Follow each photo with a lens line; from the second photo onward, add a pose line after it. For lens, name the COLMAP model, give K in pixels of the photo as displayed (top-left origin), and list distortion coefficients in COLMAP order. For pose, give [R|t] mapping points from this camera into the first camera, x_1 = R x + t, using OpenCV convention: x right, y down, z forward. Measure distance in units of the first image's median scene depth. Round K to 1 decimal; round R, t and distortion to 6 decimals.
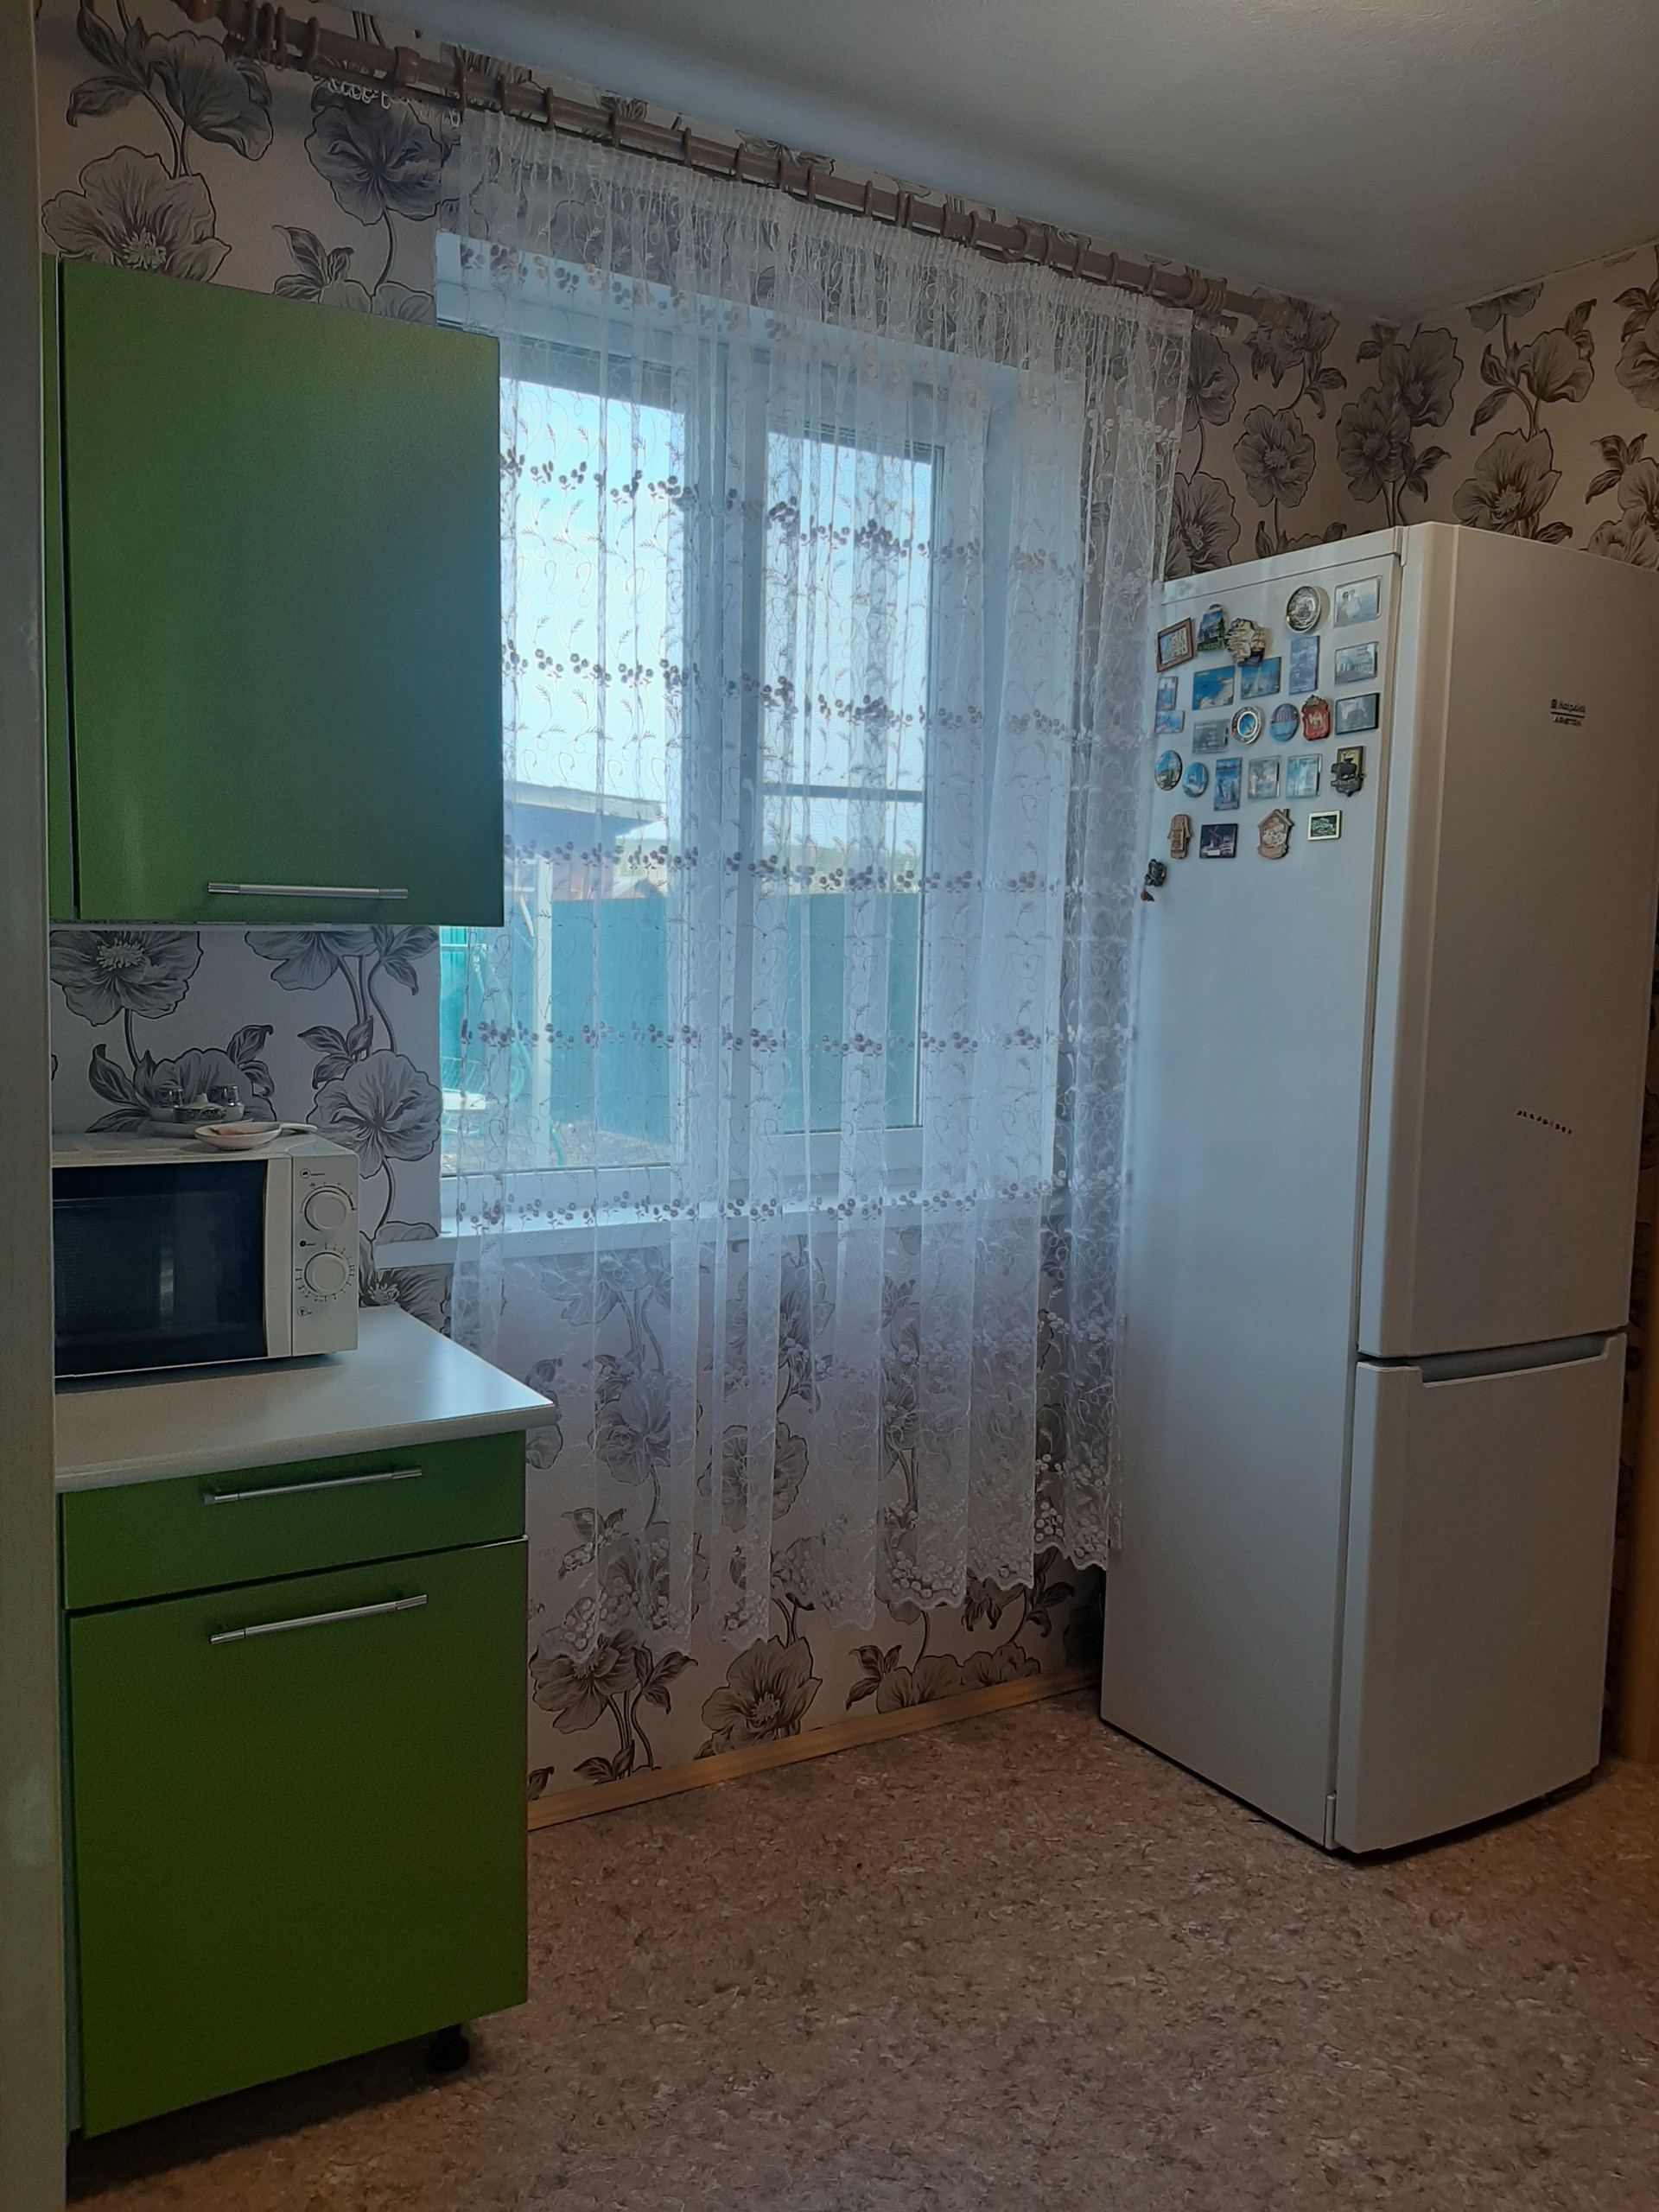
lens RADIAL K [[1794.5, 0, 844.2], [0, 1794.5, 1110.9], [0, 0, 1]] dist [0.075605, -0.126653]
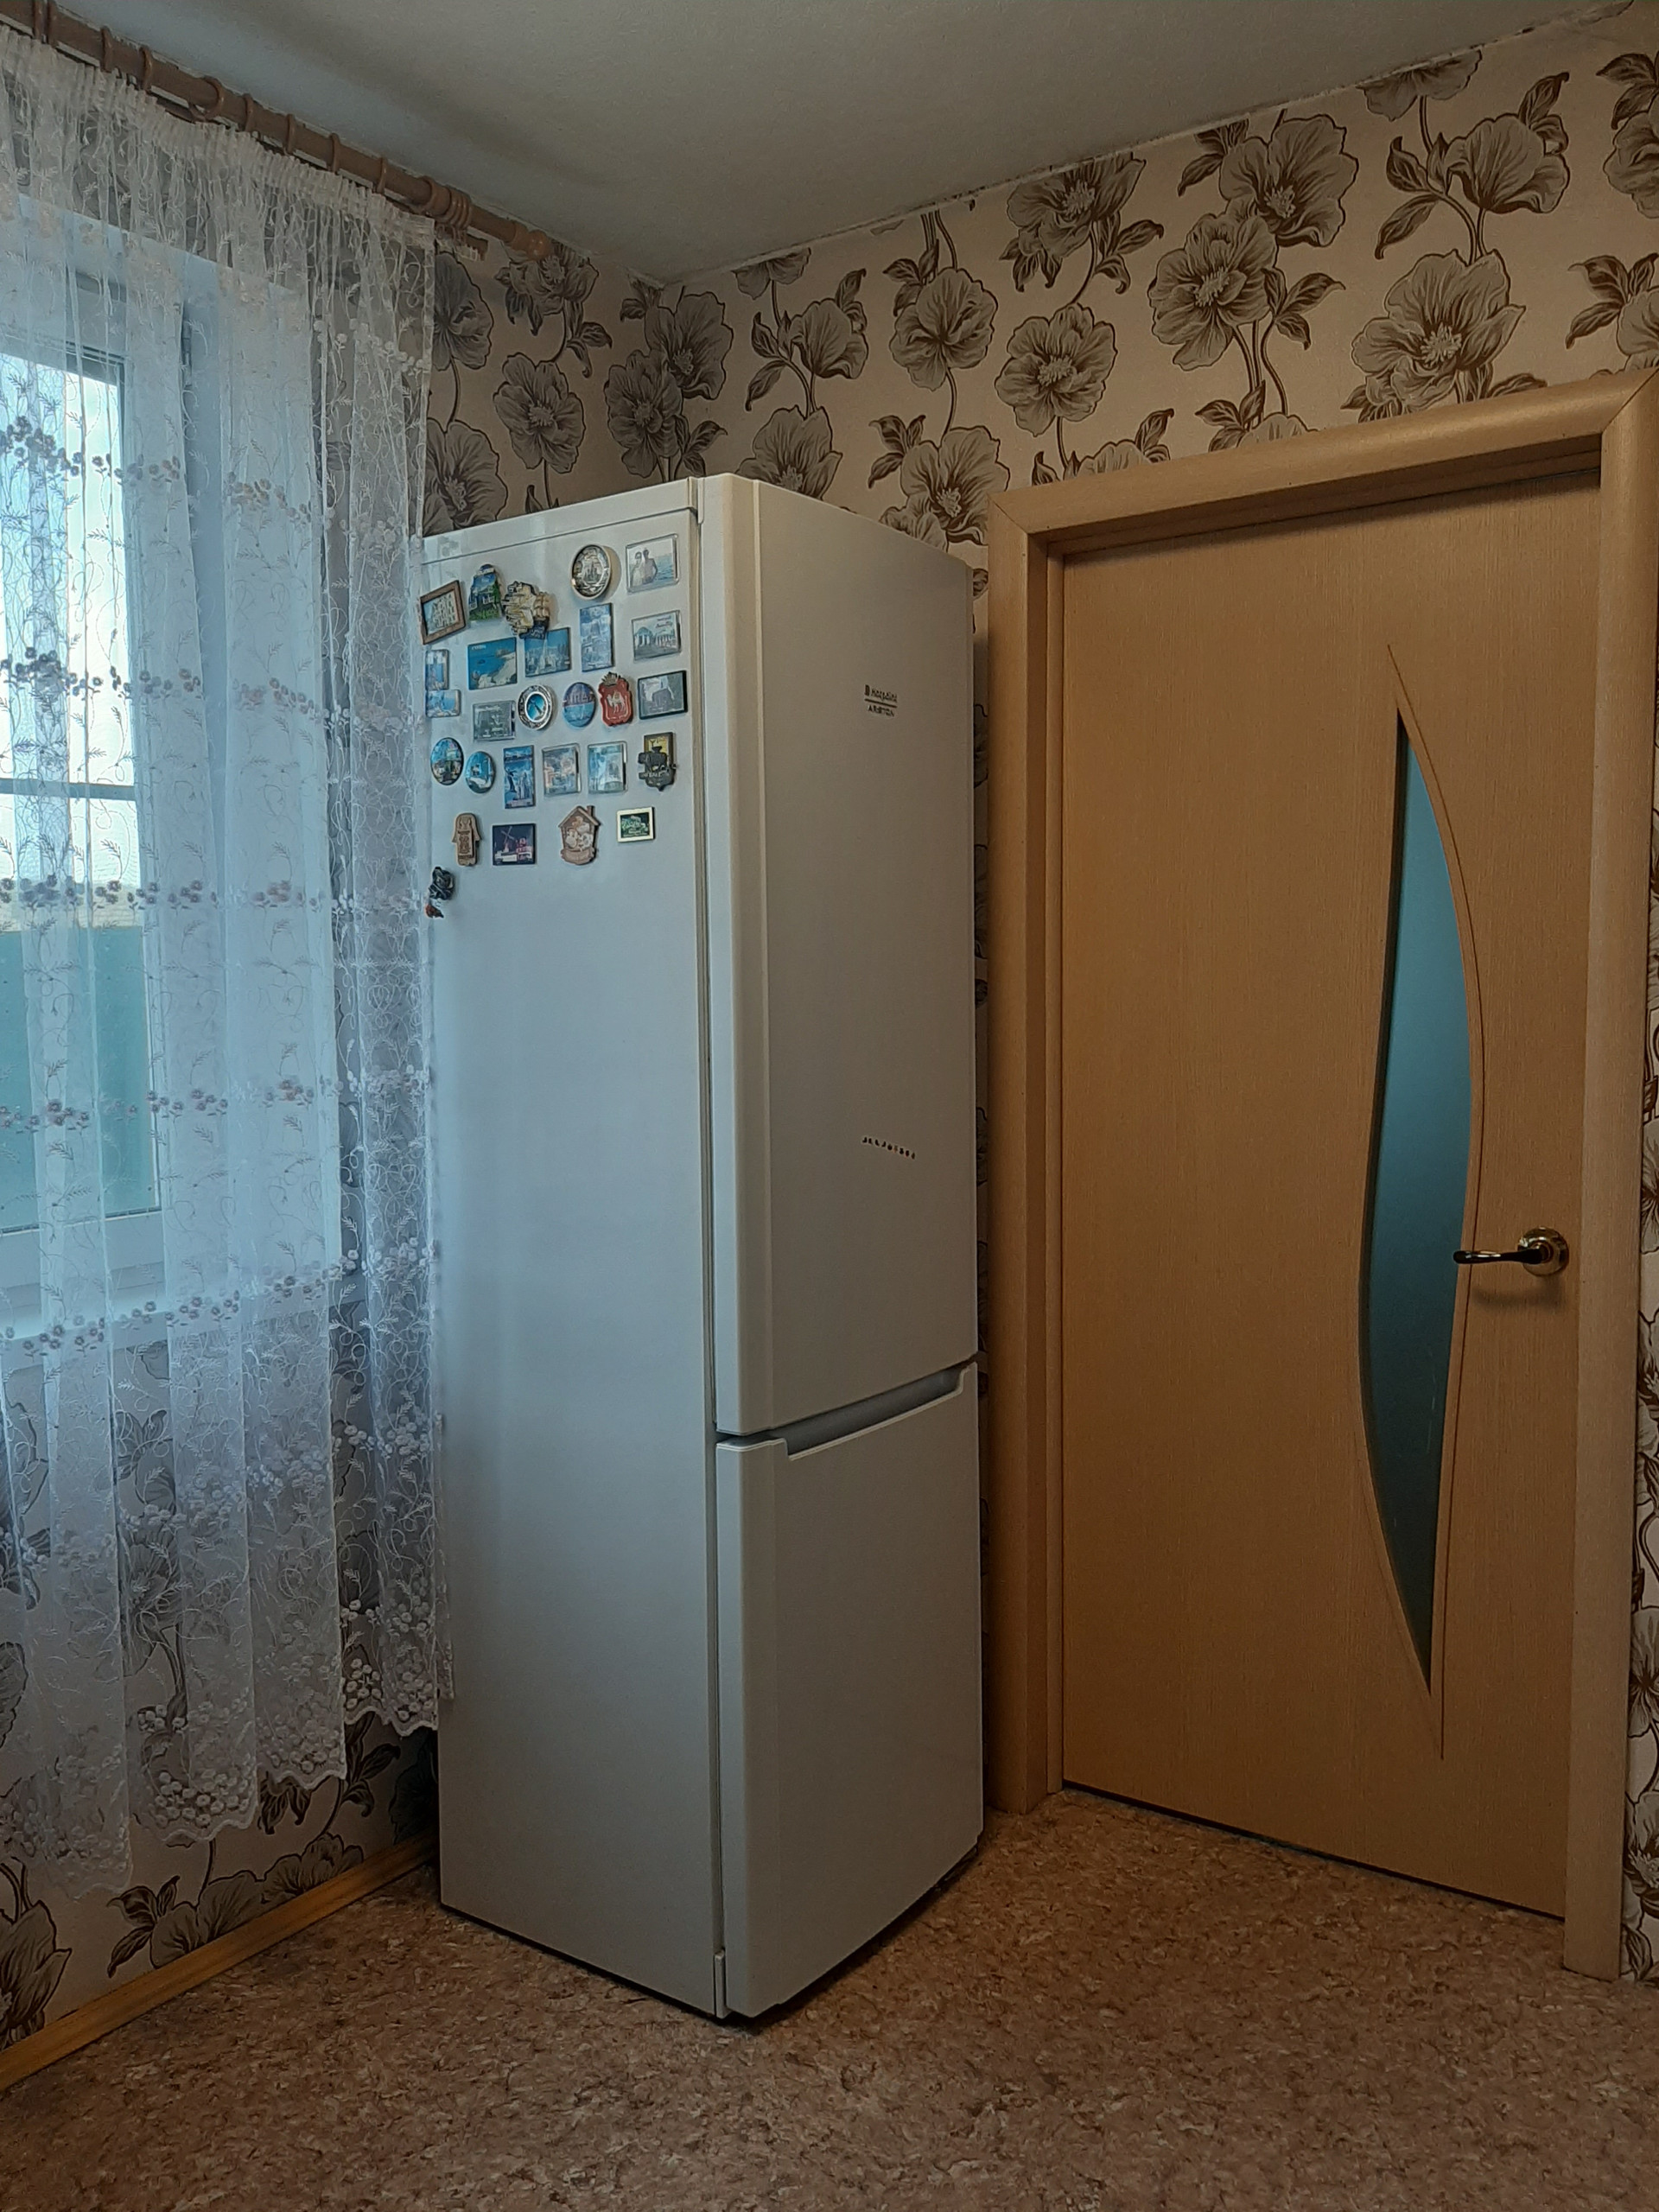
lens RADIAL K [[1794.5, 0, 838.0], [0, 1794.5, 1095.0], [0, 0, 1]] dist [0.075605, -0.126653]
pose [[0.926272, -0.064000, 0.371382, 0.027319], [0.072514, 0.997327, -0.008988, -0.013796], [-0.369814, 0.035256, 0.928437, 0.163493]]
